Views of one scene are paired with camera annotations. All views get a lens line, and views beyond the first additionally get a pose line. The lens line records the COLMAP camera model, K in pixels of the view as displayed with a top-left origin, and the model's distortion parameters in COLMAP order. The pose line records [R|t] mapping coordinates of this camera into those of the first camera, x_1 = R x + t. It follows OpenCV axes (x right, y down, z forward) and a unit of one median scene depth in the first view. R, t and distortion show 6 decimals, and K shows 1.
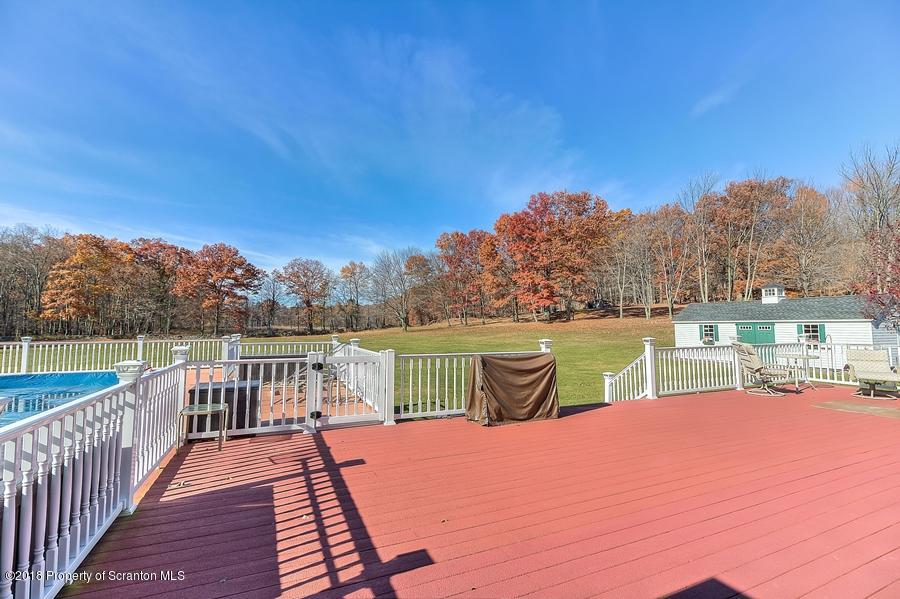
lens RADIAL K [[415.1, 0, 448.0], [0, 415.1, 295.1], [0, 0, 1]] dist [-0.003461, -0.000600]
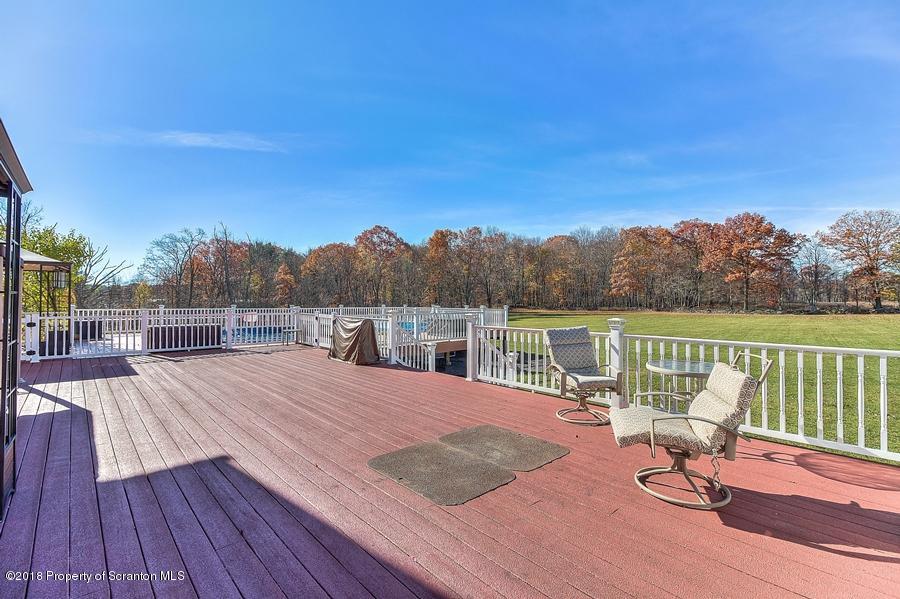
lens RADIAL K [[415.1, 0, 448.0], [0, 415.1, 295.1], [0, 0, 1]] dist [-0.003461, -0.000600]
pose [[0.315857, -0.008708, -0.948767, 0.131750], [0.067300, 0.997645, 0.013249, 0.003316], [0.946417, -0.068037, 0.315699, 0.062465]]
